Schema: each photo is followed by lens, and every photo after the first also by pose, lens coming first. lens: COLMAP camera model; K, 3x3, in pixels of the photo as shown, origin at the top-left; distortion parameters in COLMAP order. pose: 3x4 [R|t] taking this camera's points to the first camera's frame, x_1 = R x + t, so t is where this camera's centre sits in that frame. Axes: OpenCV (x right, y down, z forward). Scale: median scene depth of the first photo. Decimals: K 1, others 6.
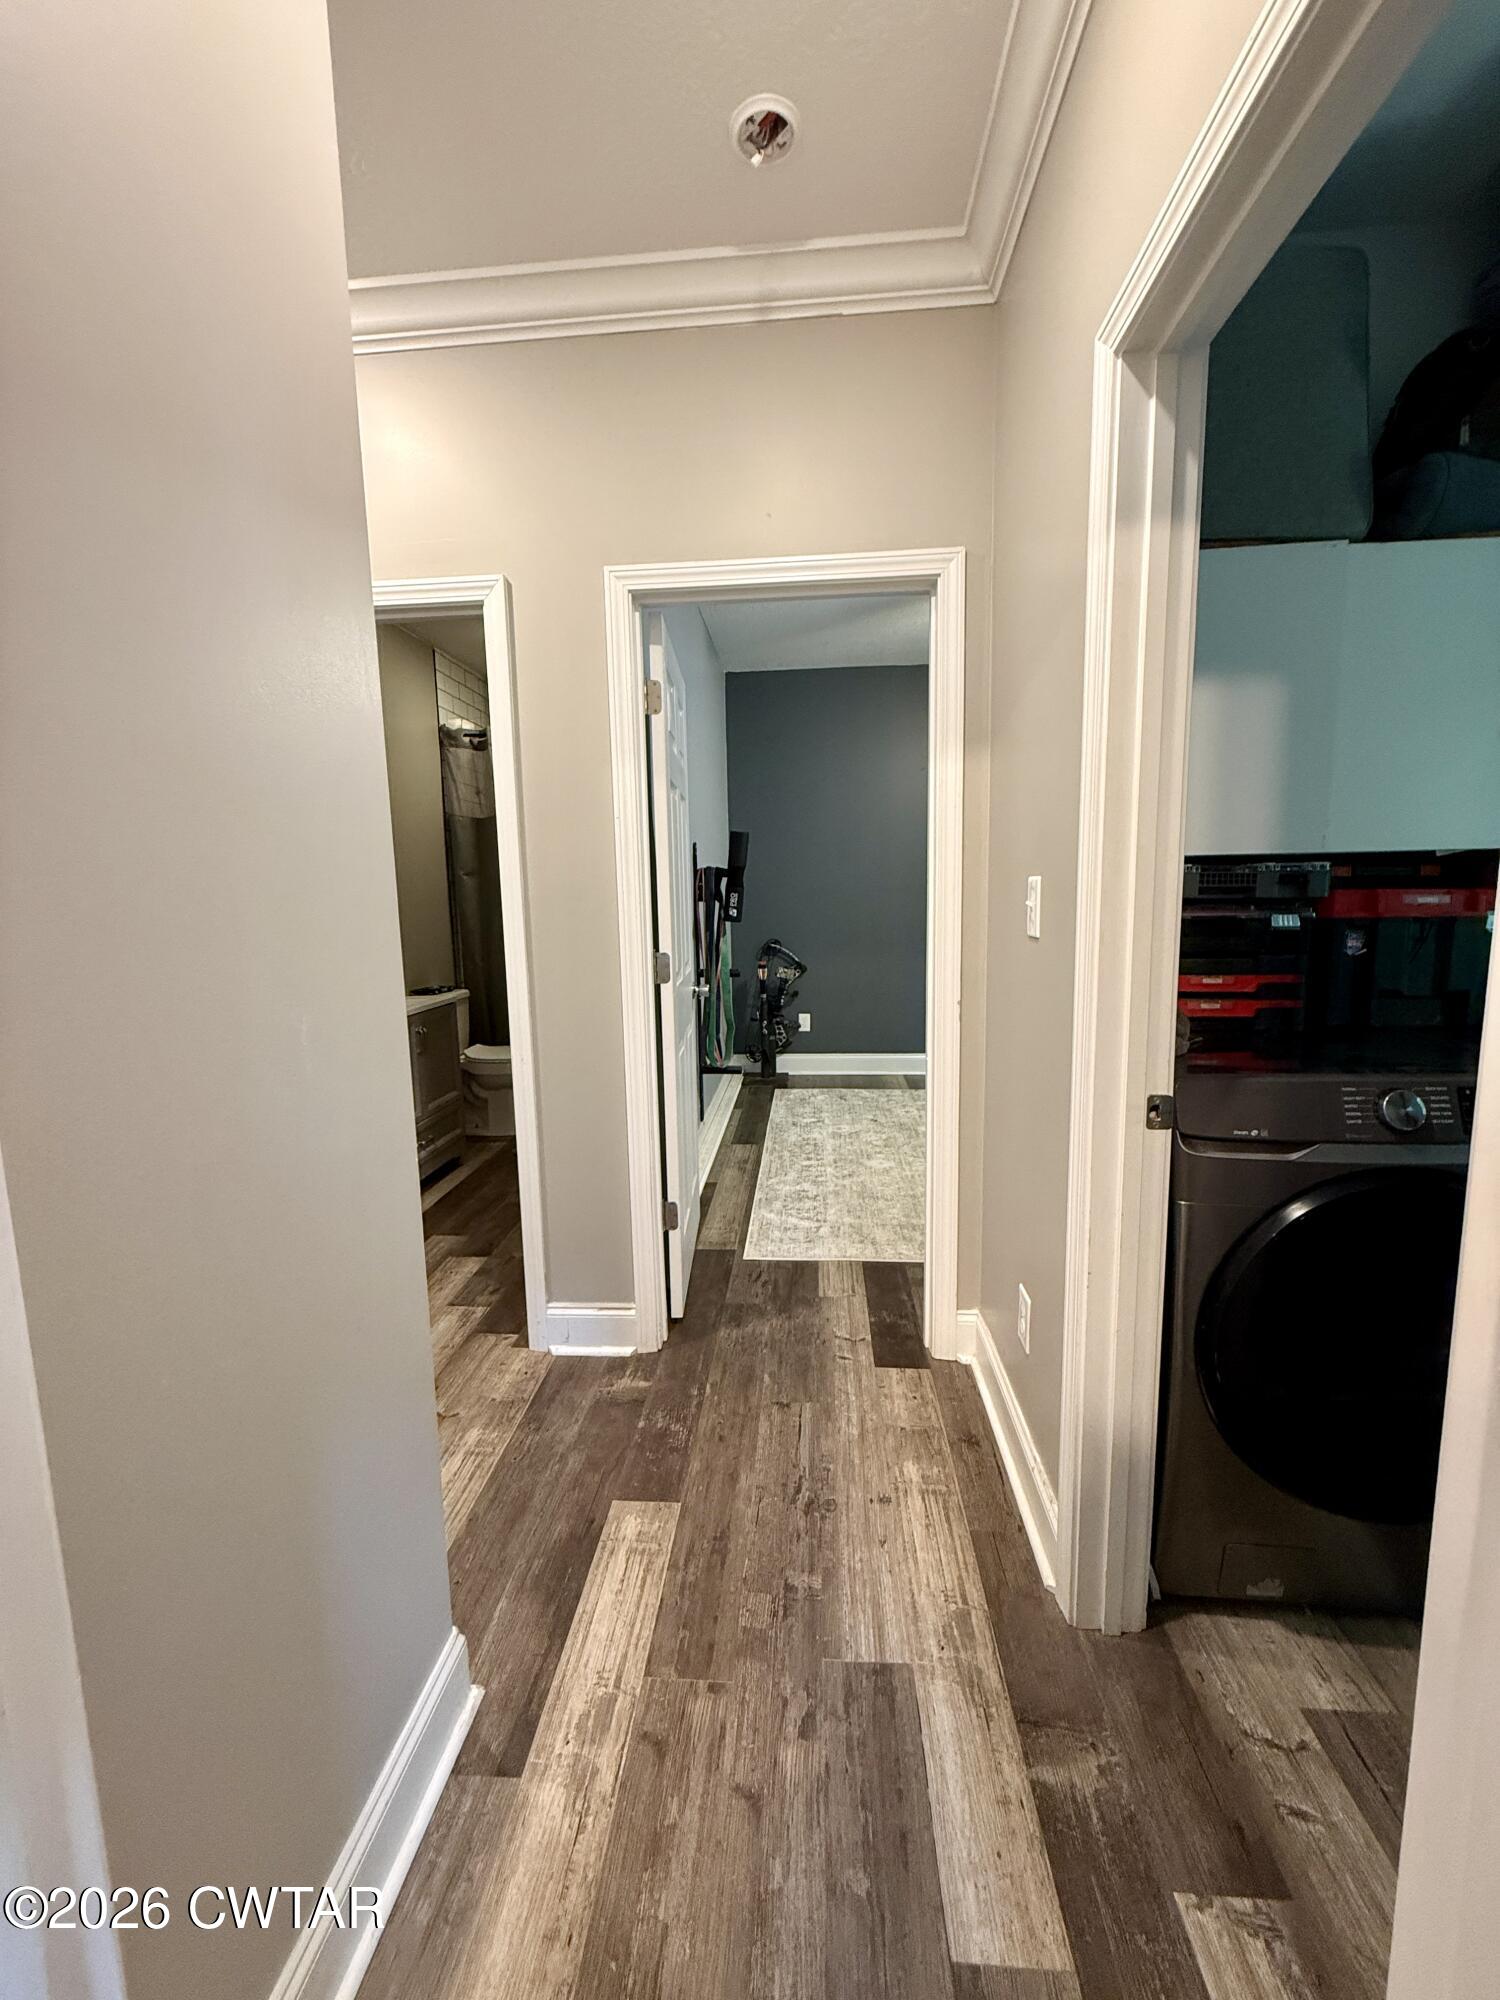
lens RADIAL K [[795.0, 0, 748.9], [0, 795.0, 994.1], [0, 0, 1]] dist [0.001562, -0.000446]
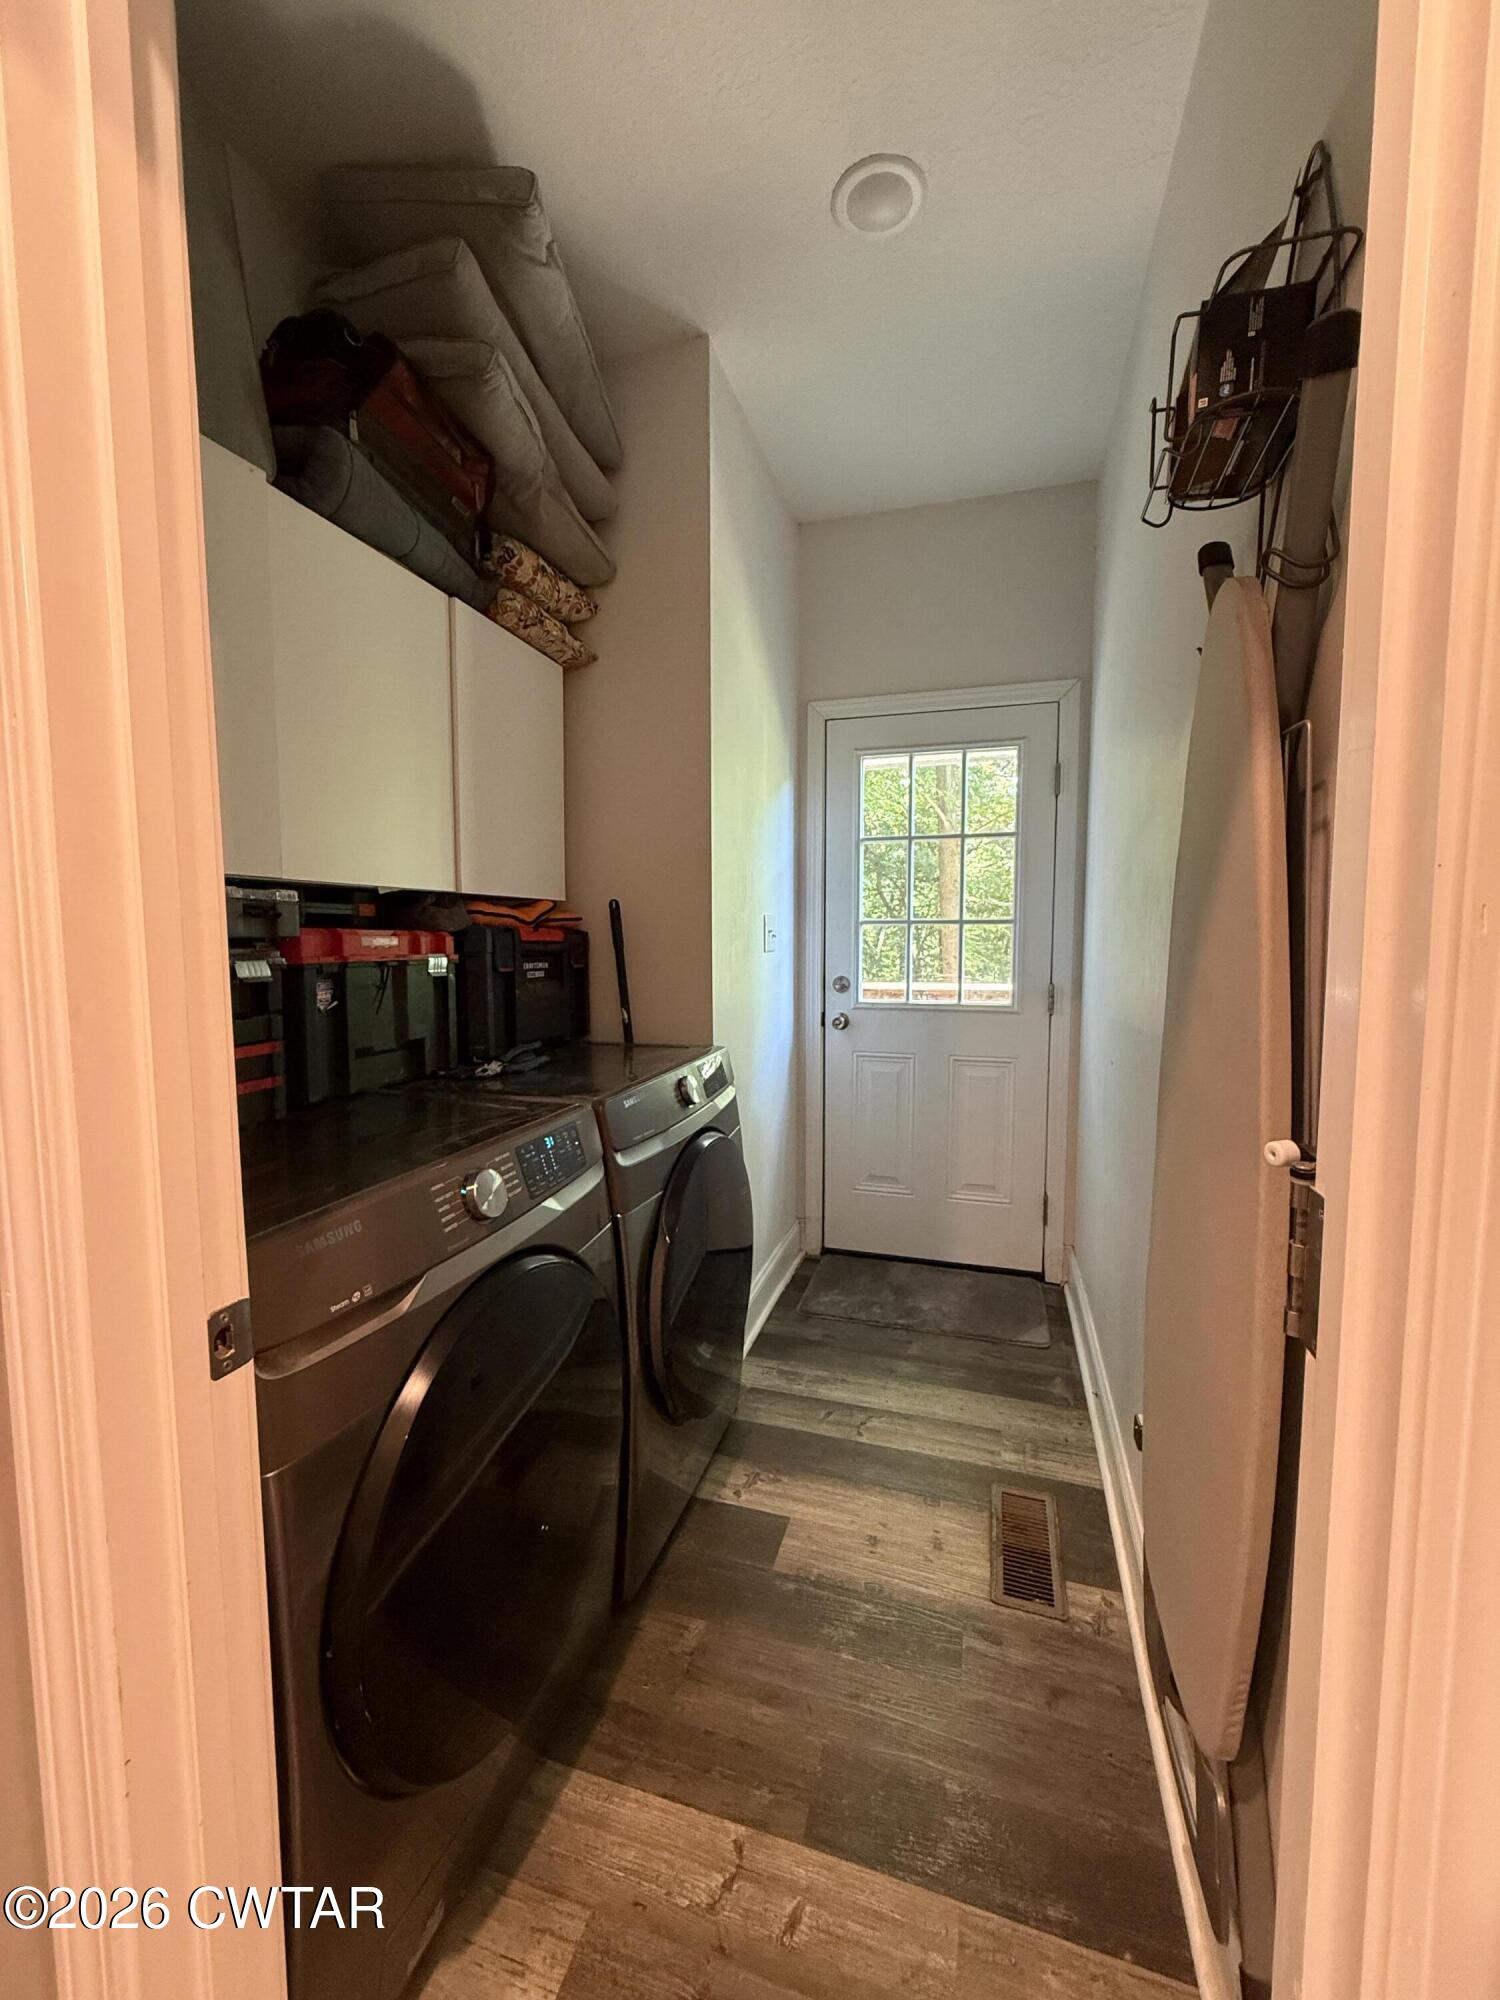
lens RADIAL K [[795.0, 0, 744.9], [0, 795.0, 996.4], [0, 0, 1]] dist [0.001562, -0.000446]
pose [[0.226943, -0.059700, 0.972077, 0.098877], [0.122888, 0.991897, 0.032227, -0.046617], [-0.966124, 0.112143, 0.232440, 0.516509]]
